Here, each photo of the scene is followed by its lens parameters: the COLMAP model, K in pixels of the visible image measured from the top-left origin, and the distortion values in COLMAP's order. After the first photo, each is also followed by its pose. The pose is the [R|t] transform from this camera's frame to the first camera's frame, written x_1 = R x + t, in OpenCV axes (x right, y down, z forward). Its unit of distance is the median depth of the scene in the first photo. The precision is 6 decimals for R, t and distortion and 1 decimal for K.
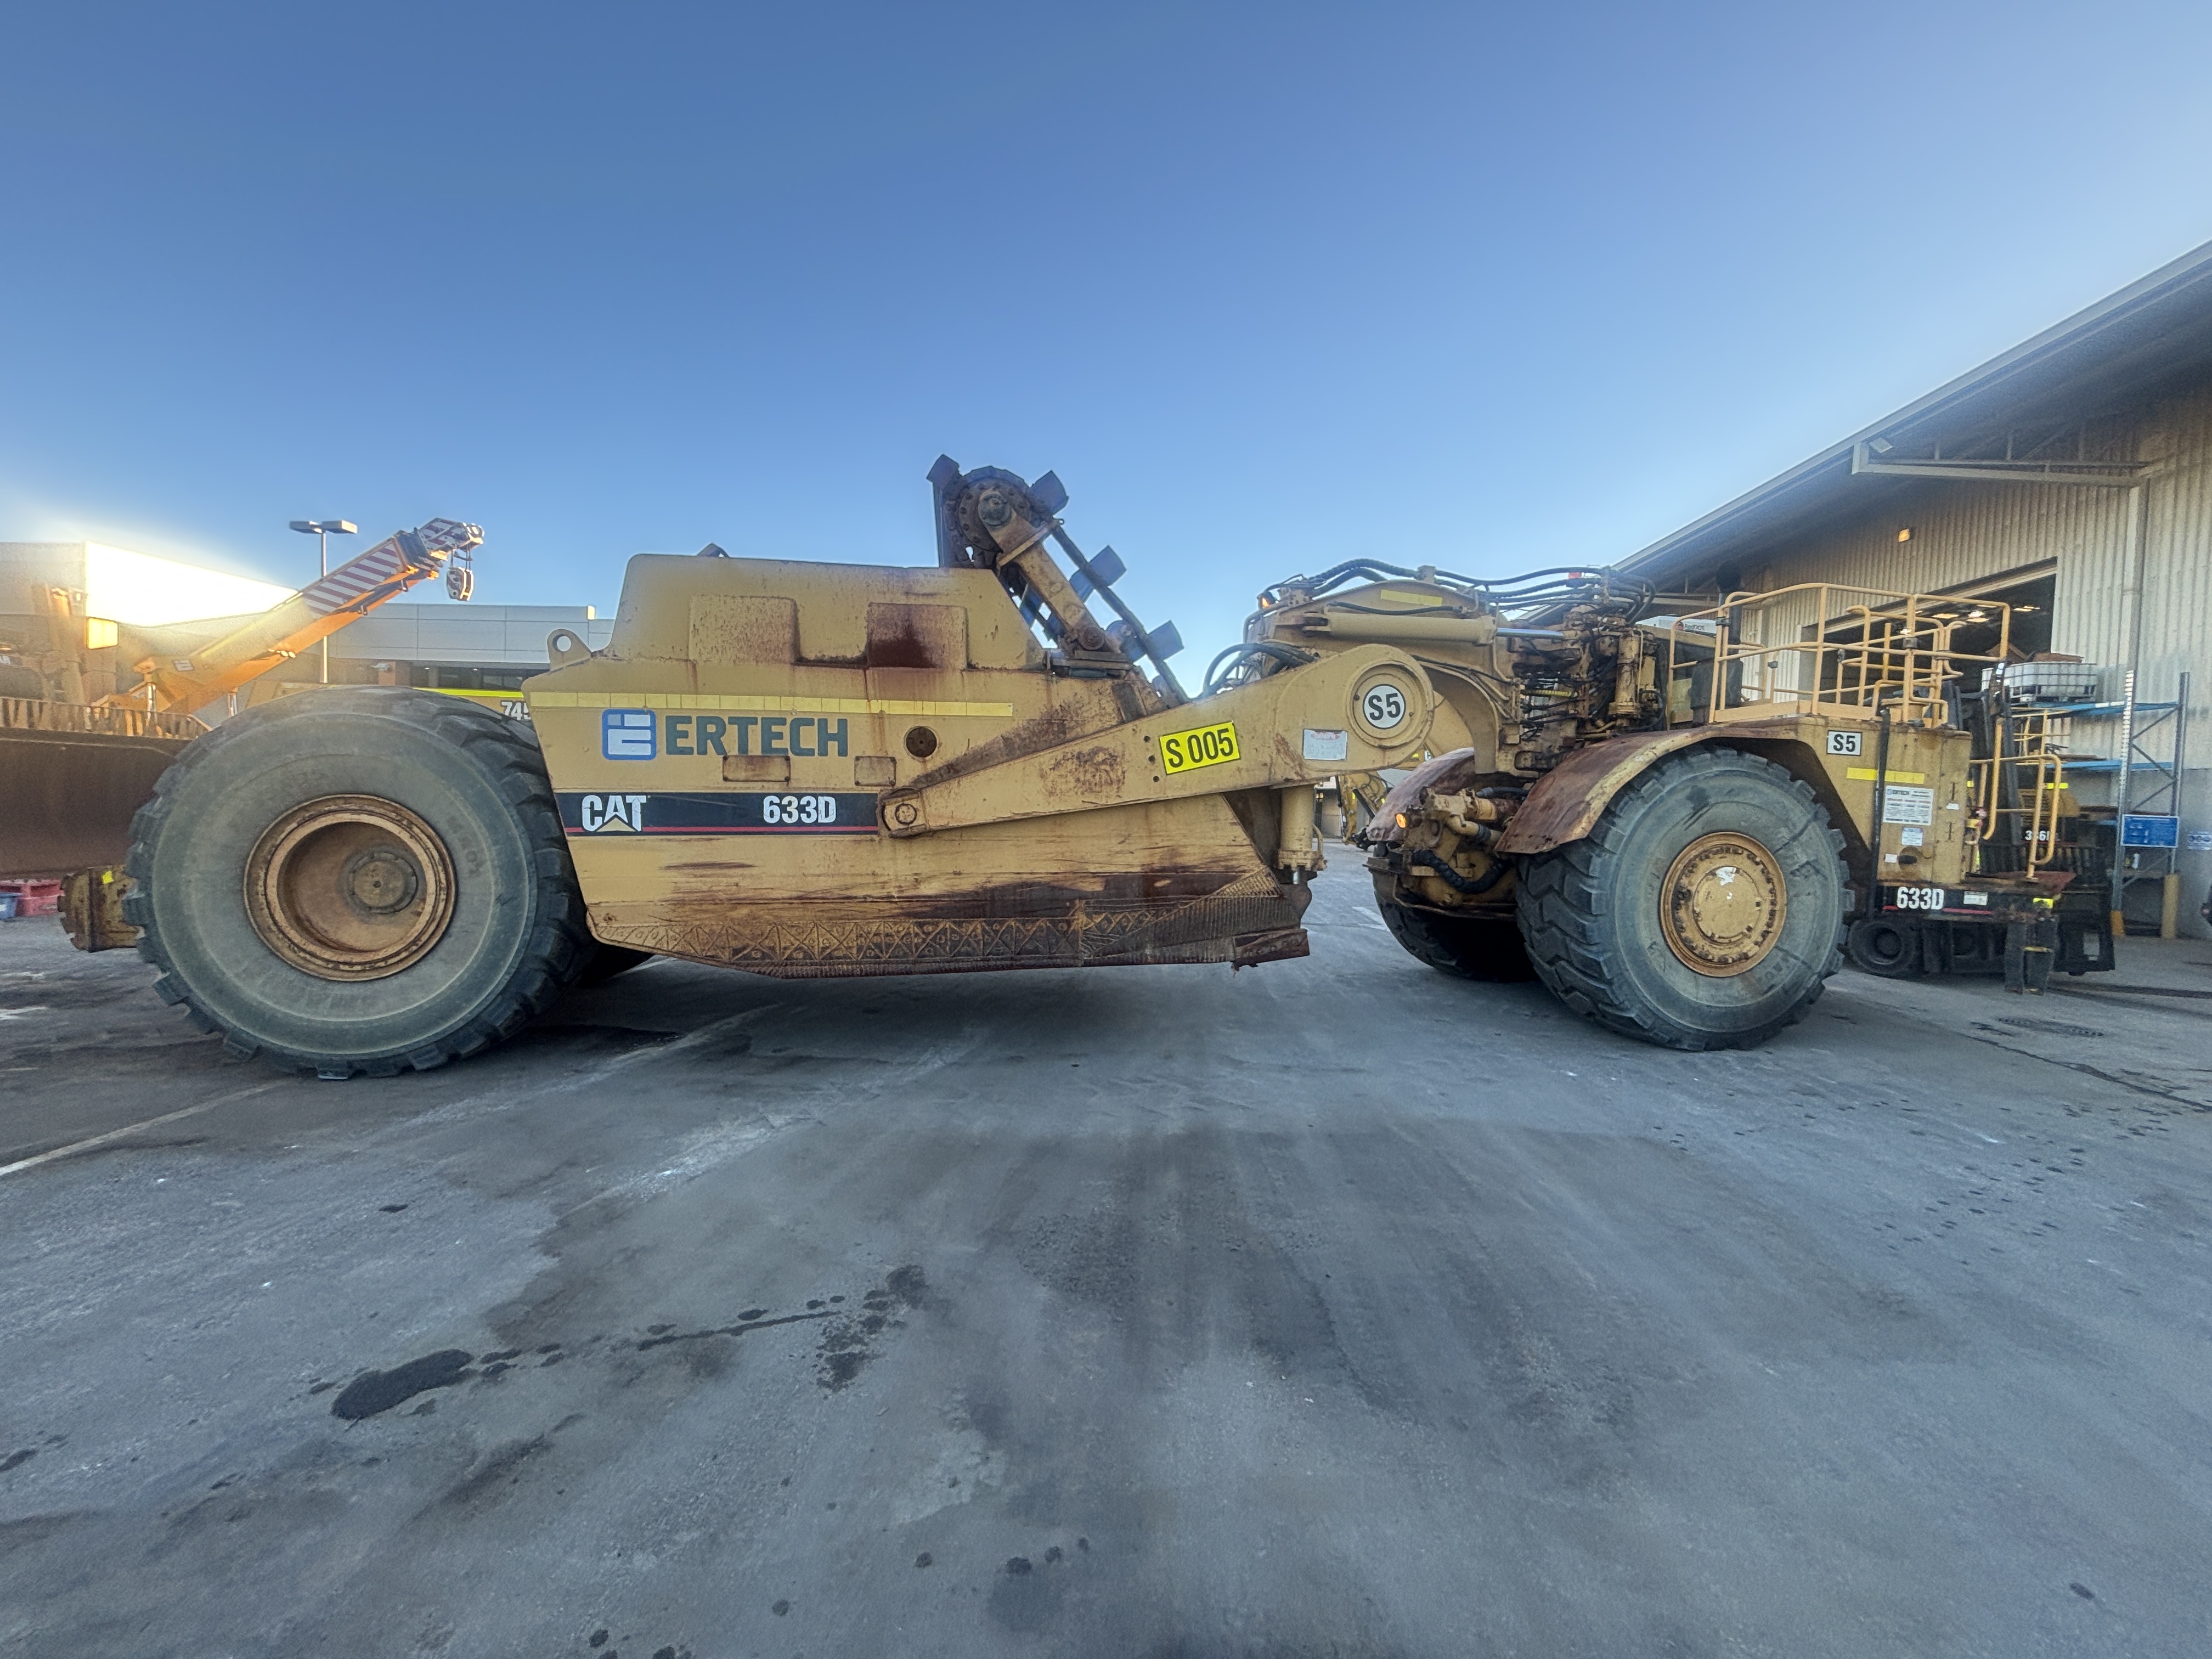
lens RADIAL K [[886.2, 0, 1109.9], [0, 886.2, 827.8], [0, 0, 1]] dist [0.004468, -0.000512]
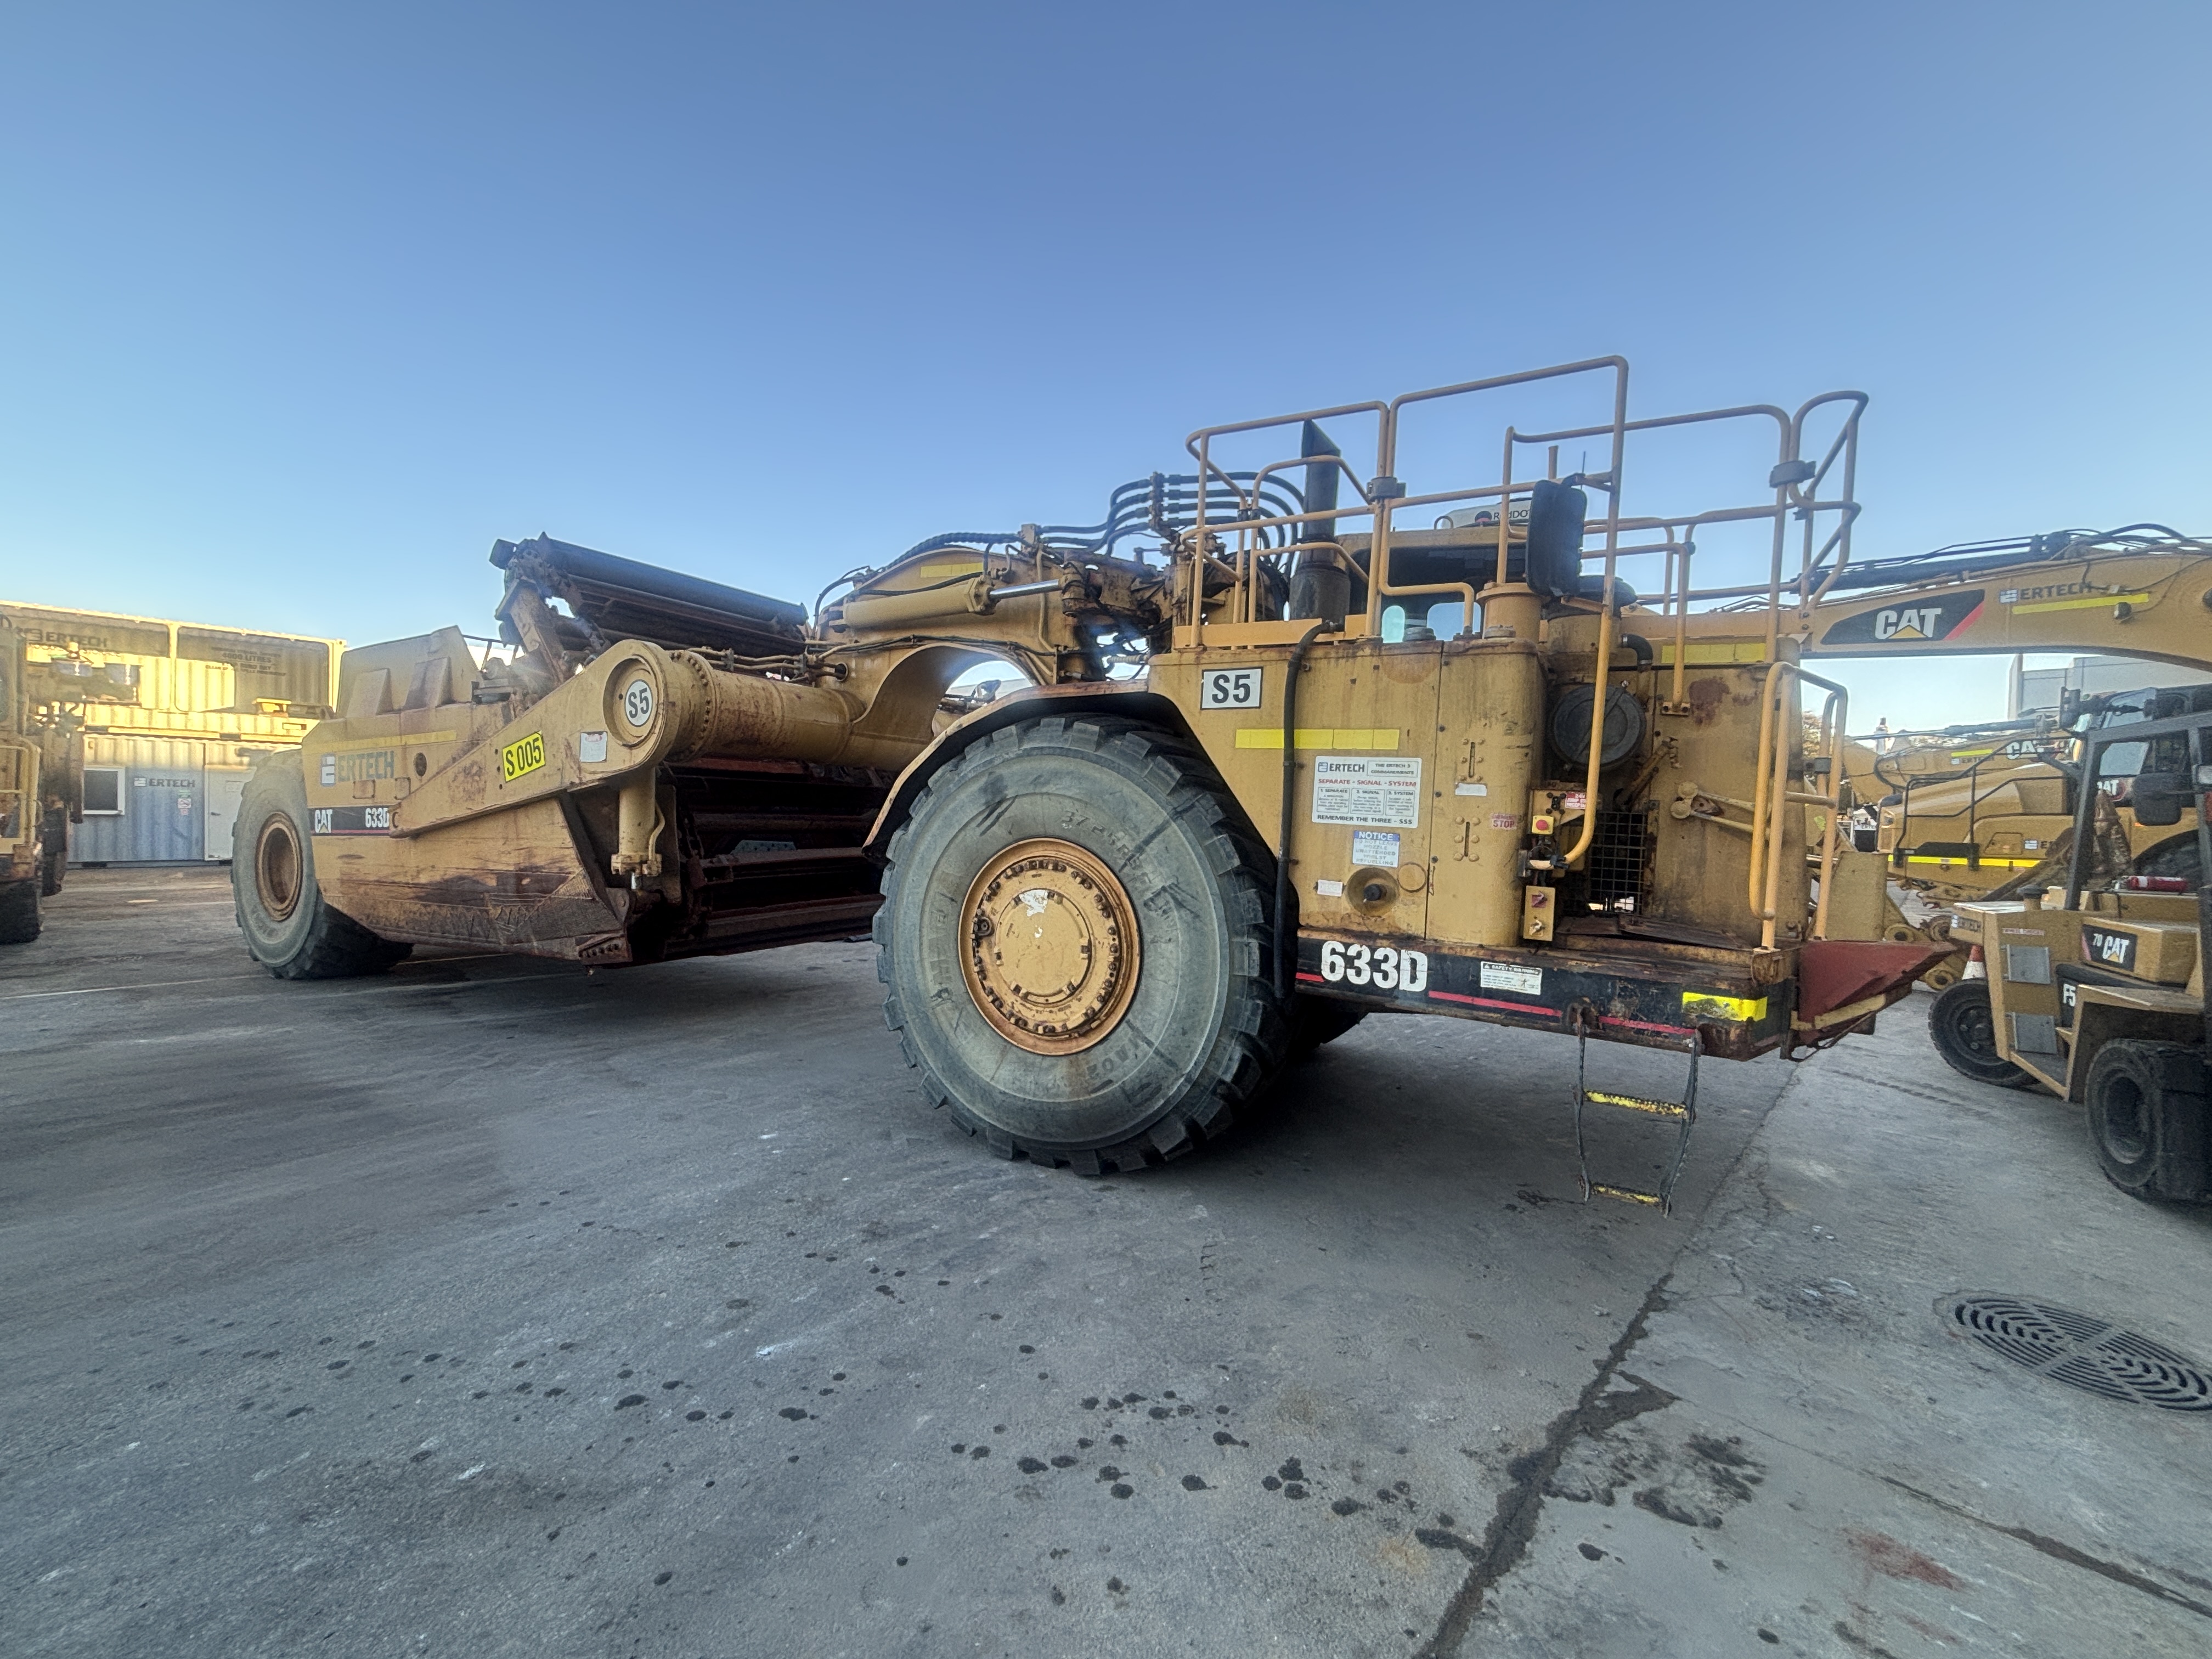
lens RADIAL K [[886.2, 0, 1116.7], [0, 886.2, 831.9], [0, 0, 1]] dist [0.004468, -0.000512]
pose [[0.784467, -0.005677, -0.620145, 1.186119], [-0.018937, 0.999273, -0.033103, 0.021542], [0.619882, 0.037712, 0.783789, 0.521454]]
